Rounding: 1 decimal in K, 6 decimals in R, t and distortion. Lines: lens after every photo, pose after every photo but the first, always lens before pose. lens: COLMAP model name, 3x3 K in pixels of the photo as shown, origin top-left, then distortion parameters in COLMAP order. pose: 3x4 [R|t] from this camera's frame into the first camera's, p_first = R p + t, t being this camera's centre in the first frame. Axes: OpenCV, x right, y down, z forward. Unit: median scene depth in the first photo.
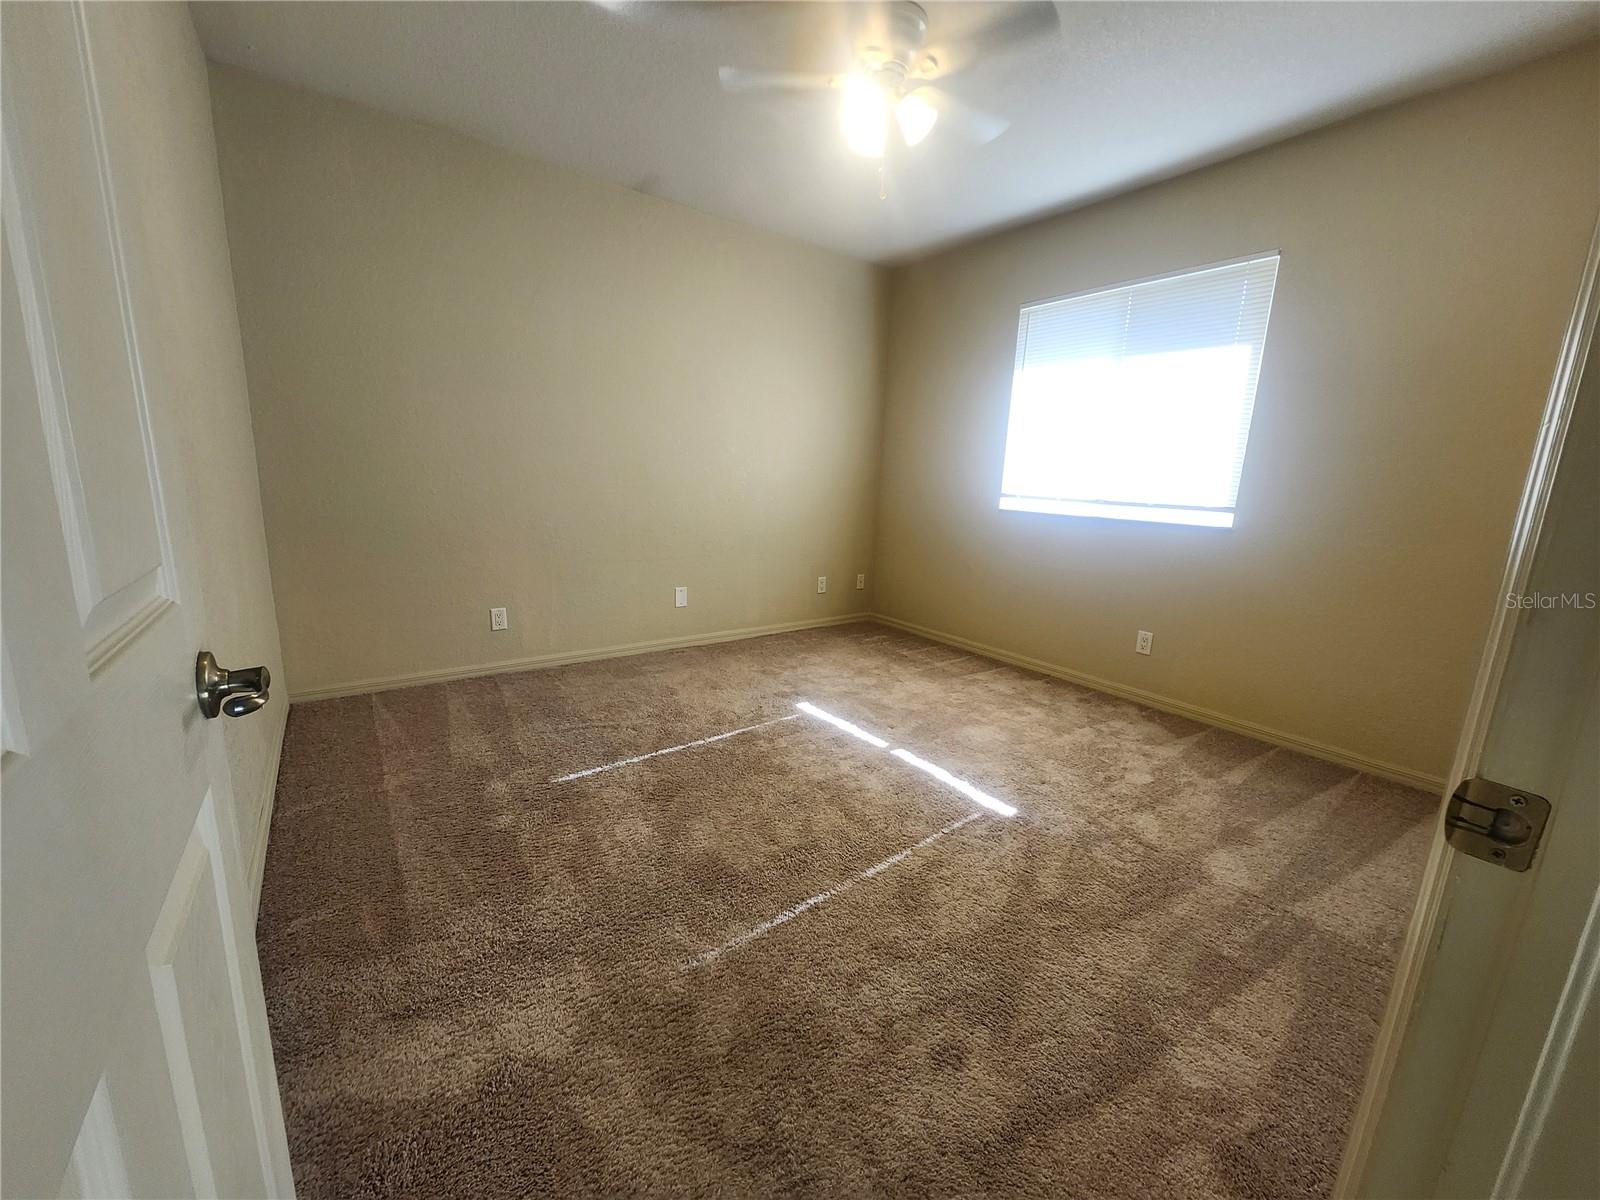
lens RADIAL K [[630.6, 0, 797.7], [0, 630.6, 601.8], [0, 0, 1]] dist [-0.000613, -0.000135]
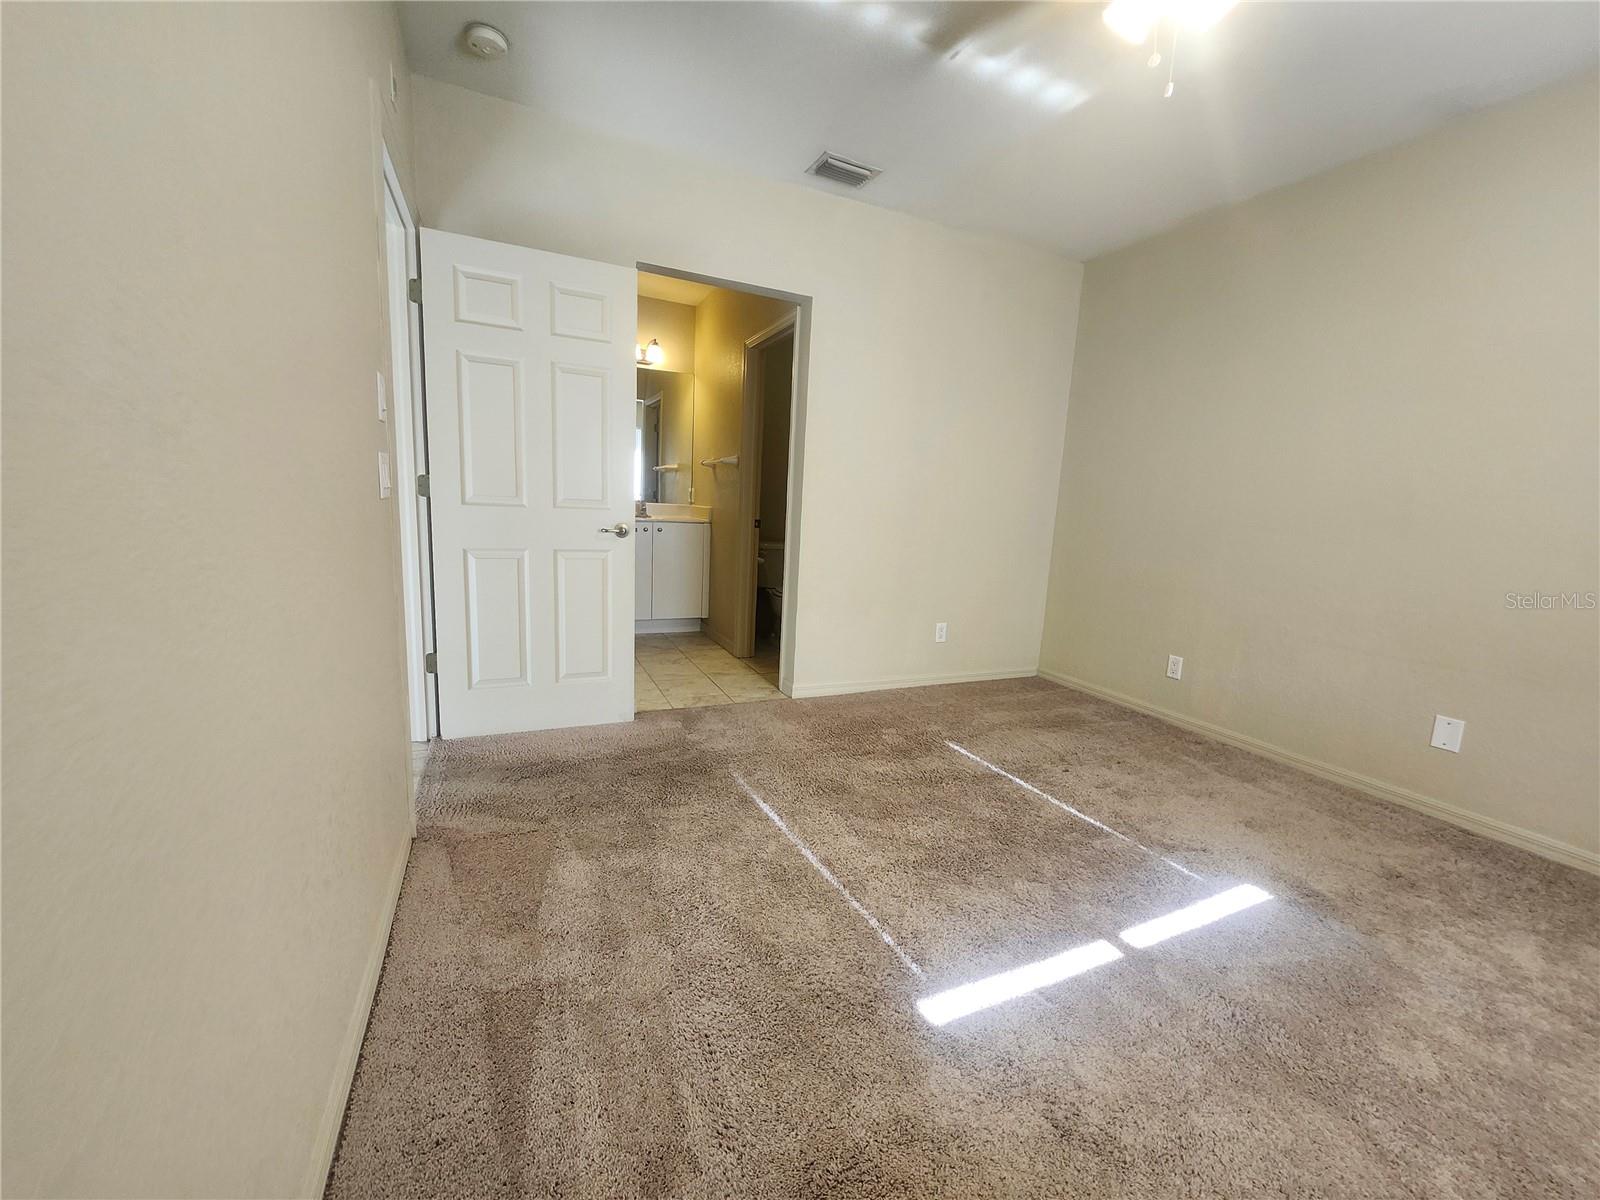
lens RADIAL K [[630.6, 0, 794.1], [0, 630.6, 606.0], [0, 0, 1]] dist [-0.000613, -0.000135]
pose [[-0.204306, 0.118340, -0.971728, 0.694716], [-0.249762, 0.953510, 0.168634, -0.094839], [0.946508, 0.277154, -0.165251, 0.645169]]
